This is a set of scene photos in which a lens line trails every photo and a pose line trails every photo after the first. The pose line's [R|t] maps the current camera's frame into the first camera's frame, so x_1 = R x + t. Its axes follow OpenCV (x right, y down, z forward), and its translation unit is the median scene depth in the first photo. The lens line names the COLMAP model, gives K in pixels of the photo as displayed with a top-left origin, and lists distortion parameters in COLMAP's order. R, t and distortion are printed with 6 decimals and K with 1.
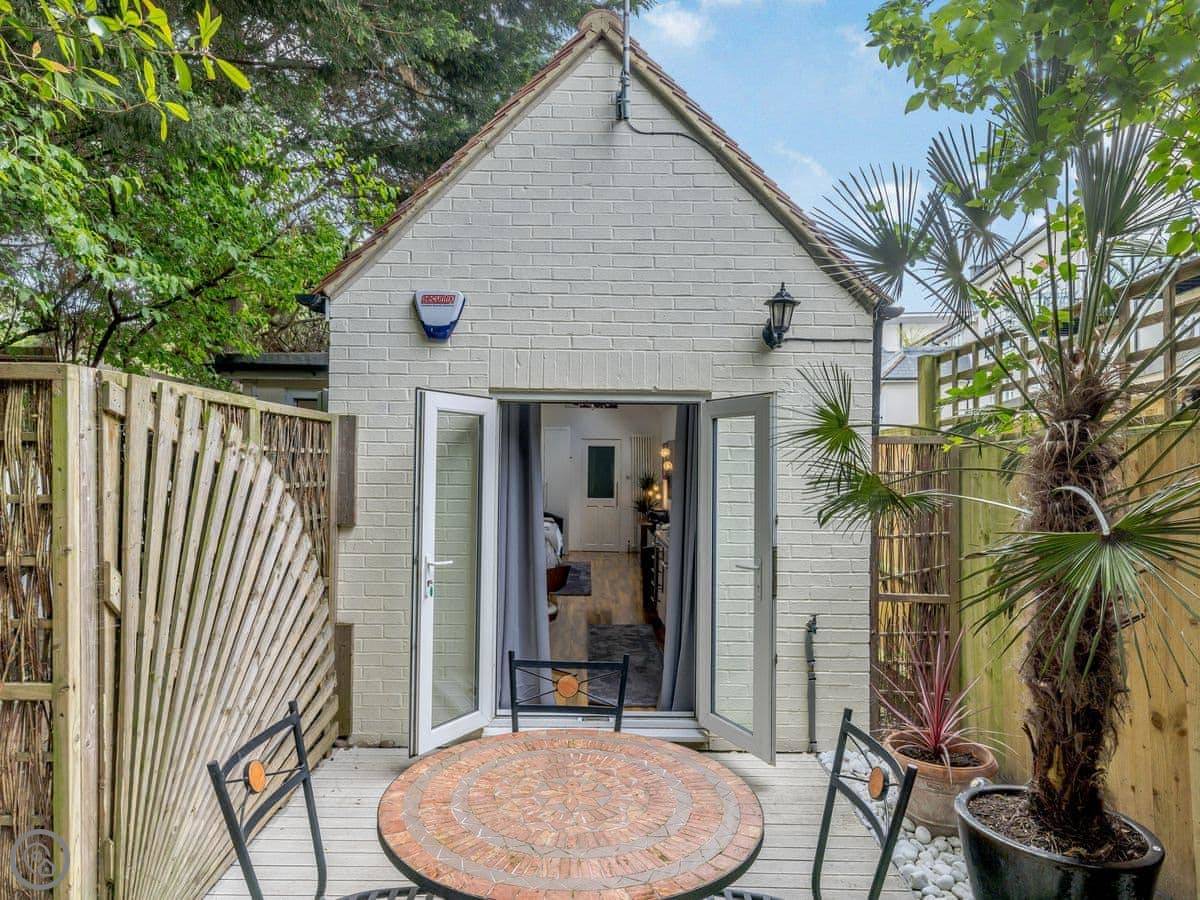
lens RADIAL K [[898.0, 0, 600.0], [0, 898.0, 450.0], [0, 0, 1]] dist [0.083703, -0.006570]
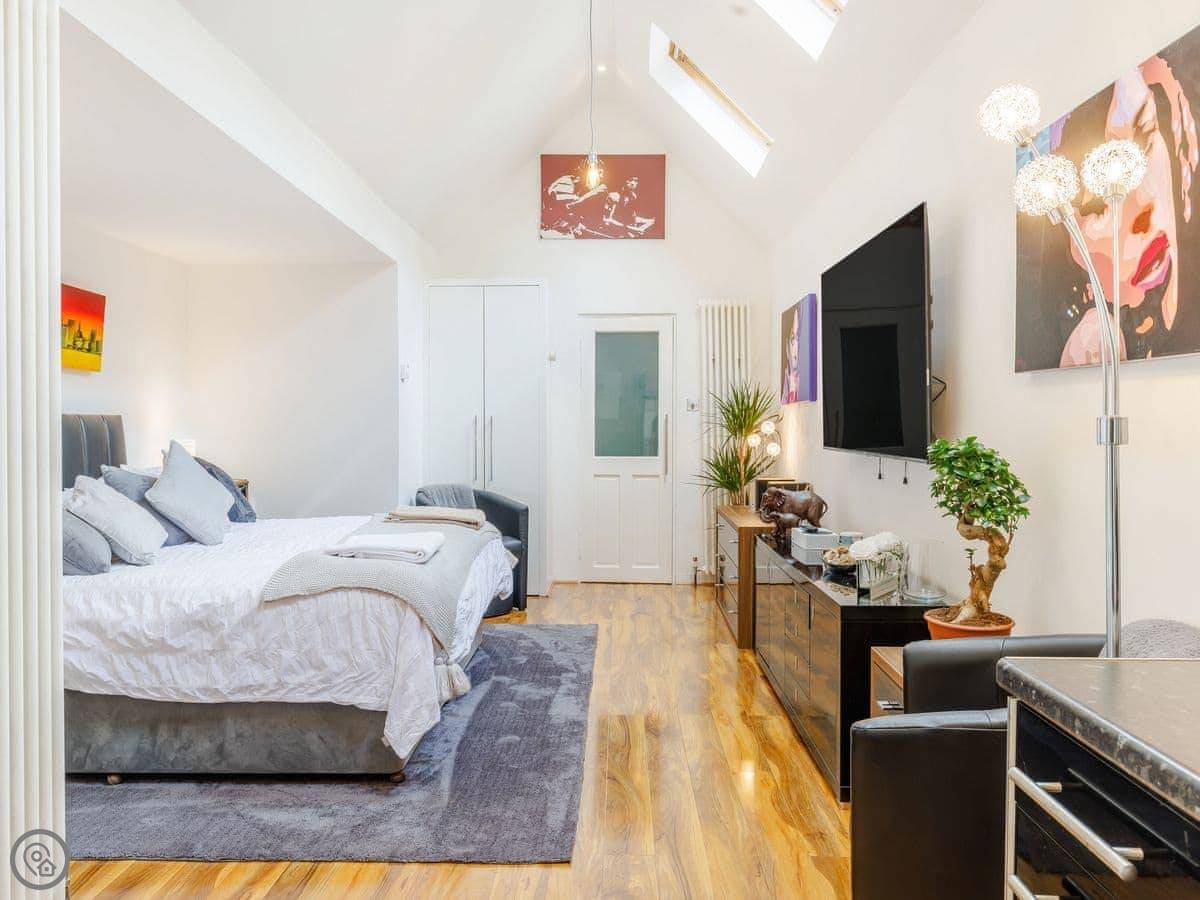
lens RADIAL K [[909.0, 0, 600.0], [0, 909.0, 450.0], [0, 0, 1]] dist [-0.002954, -0.000832]
pose [[0.998845, -0.011465, -0.046658, 0.008451], [0.013278, 0.999161, 0.038733, 0.035860], [0.046174, -0.039307, 0.998160, 0.600938]]
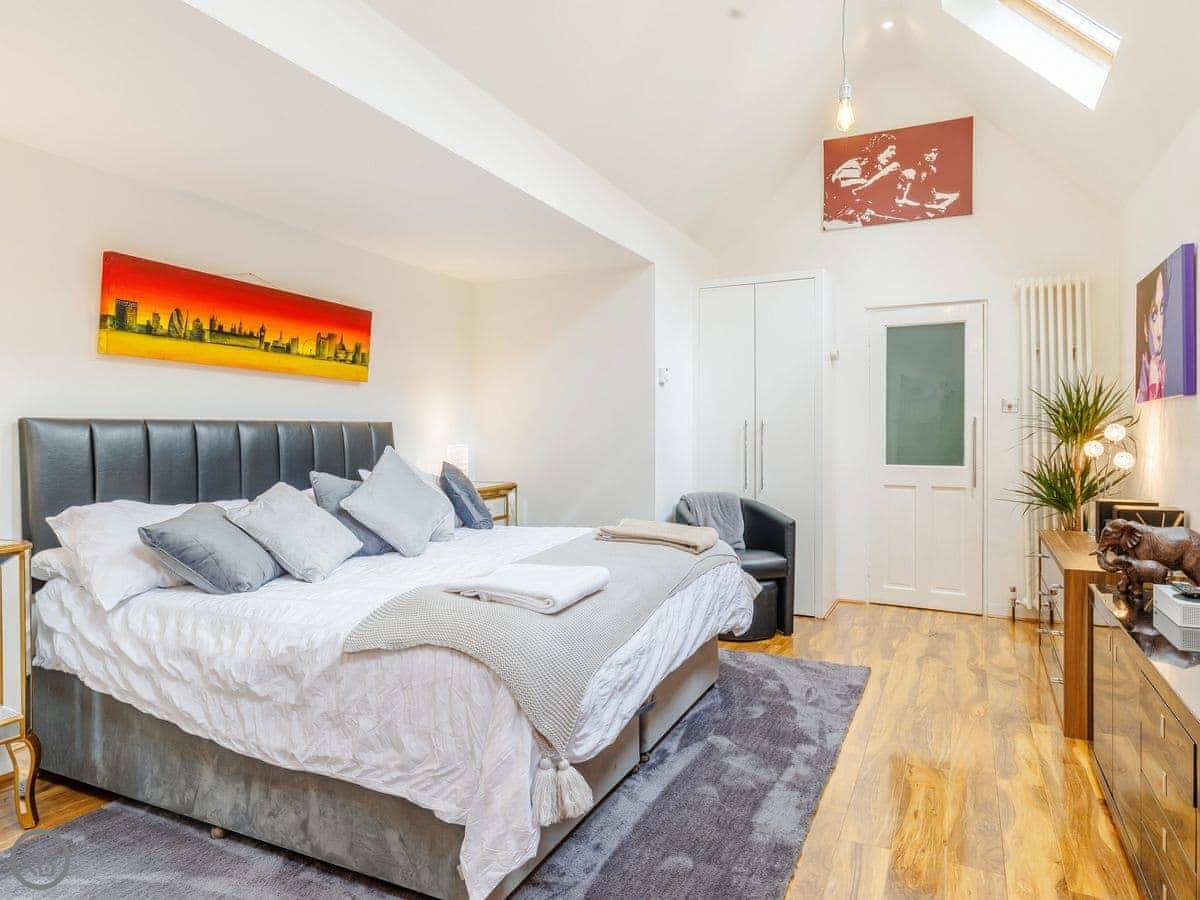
lens RADIAL K [[745.8, 0, 594.6], [0, 745.8, 436.8], [0, 0, 1]] dist [0.002955, -0.000267]
pose [[0.886458, -0.011786, -0.462659, 0.023983], [0.019795, 0.999726, 0.012460, 0.037282], [0.462386, -0.020203, 0.886449, 0.695499]]
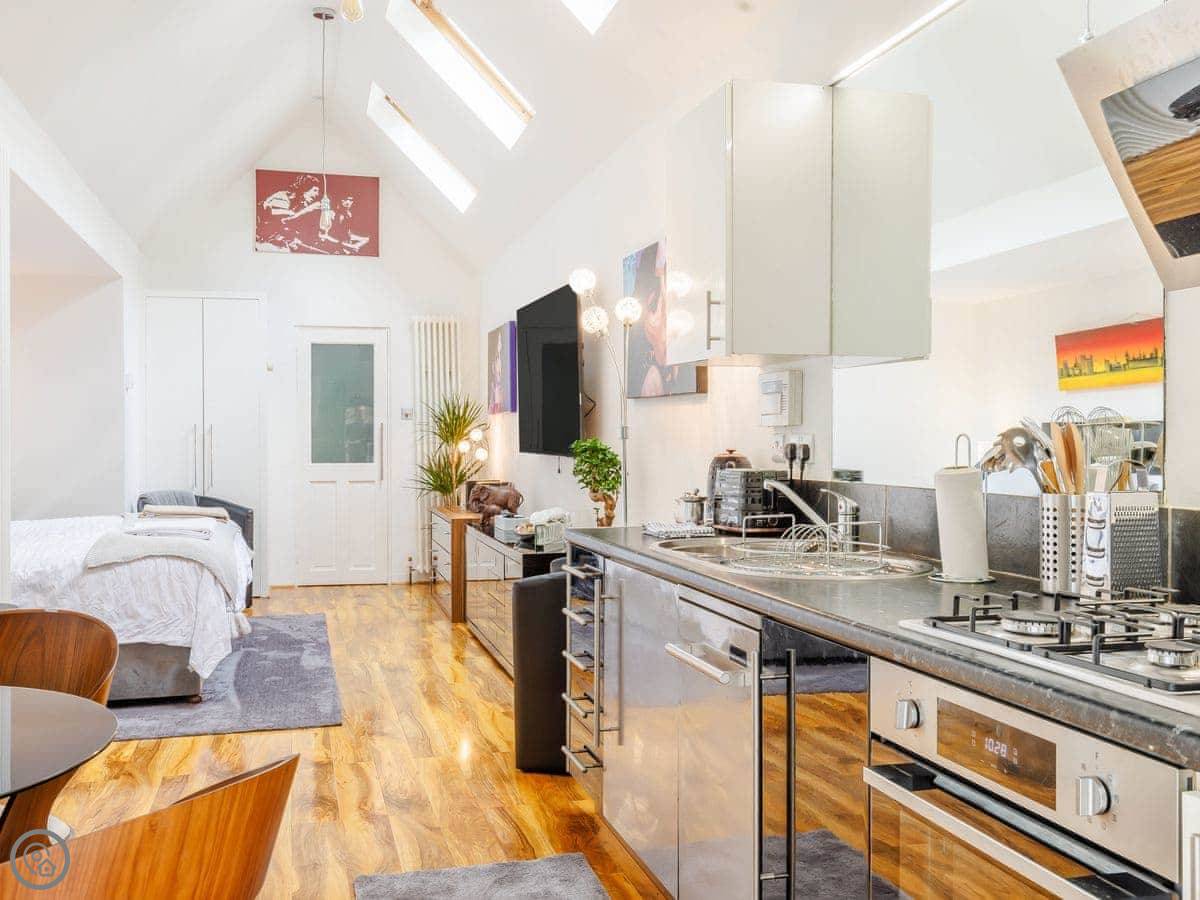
lens RADIAL K [[1112.1, 0, 600.0], [0, 1112.1, 450.0], [0, 0, 1]] dist [0.001102, -0.005083]
pose [[0.970884, -0.017026, 0.238945, -0.007699], [0.010518, 0.999539, 0.028485, 0.034935], [-0.239320, -0.025142, 0.970615, 0.461846]]
